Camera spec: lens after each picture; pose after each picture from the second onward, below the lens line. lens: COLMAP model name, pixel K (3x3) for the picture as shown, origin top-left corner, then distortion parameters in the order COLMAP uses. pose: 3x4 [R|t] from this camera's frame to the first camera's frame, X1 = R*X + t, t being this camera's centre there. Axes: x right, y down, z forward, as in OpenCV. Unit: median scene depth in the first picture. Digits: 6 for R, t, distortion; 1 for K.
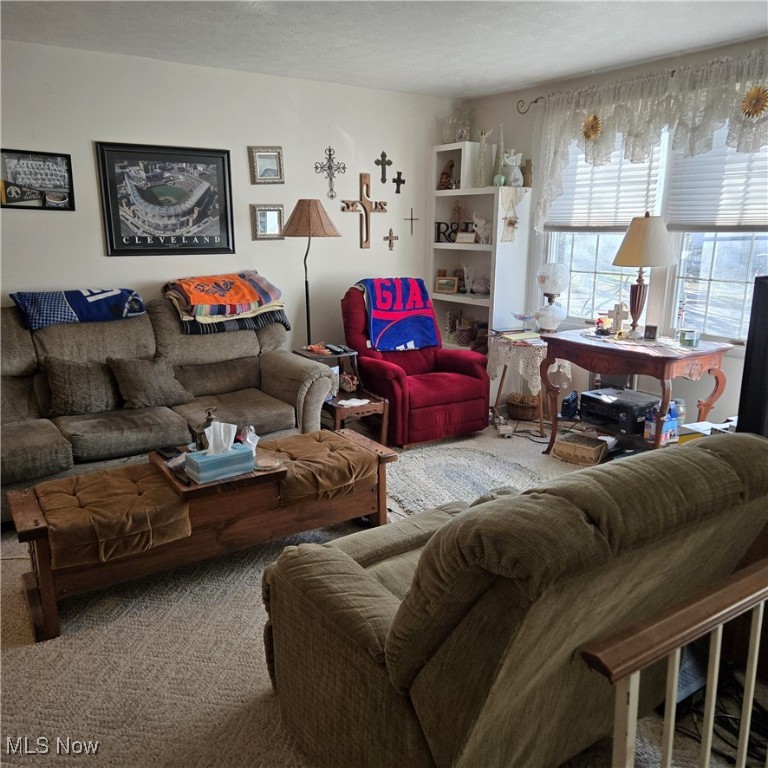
lens RADIAL K [[655.3, 0, 365.1], [0, 655.3, 380.1], [0, 0, 1]] dist [0.090311, -0.092300]
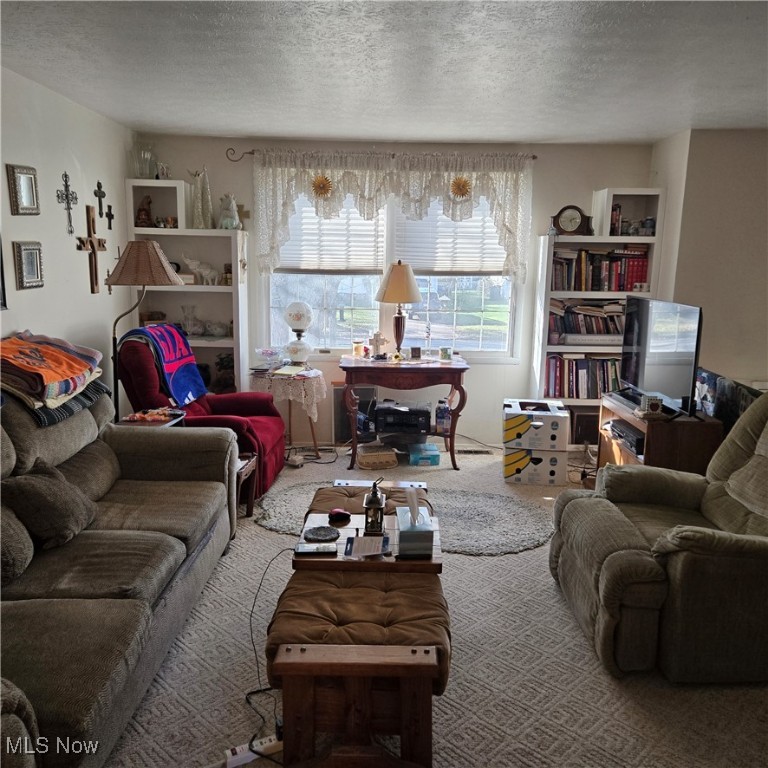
lens RADIAL K [[671.2, 0, 384.0], [0, 671.2, 384.0], [0, 0, 1]] dist [0.008085, -0.000896]
pose [[0.561047, -0.147572, 0.814523, -0.596581], [0.174758, 0.982919, 0.057708, -0.086289], [-0.809127, 0.109967, 0.577253, 0.266872]]
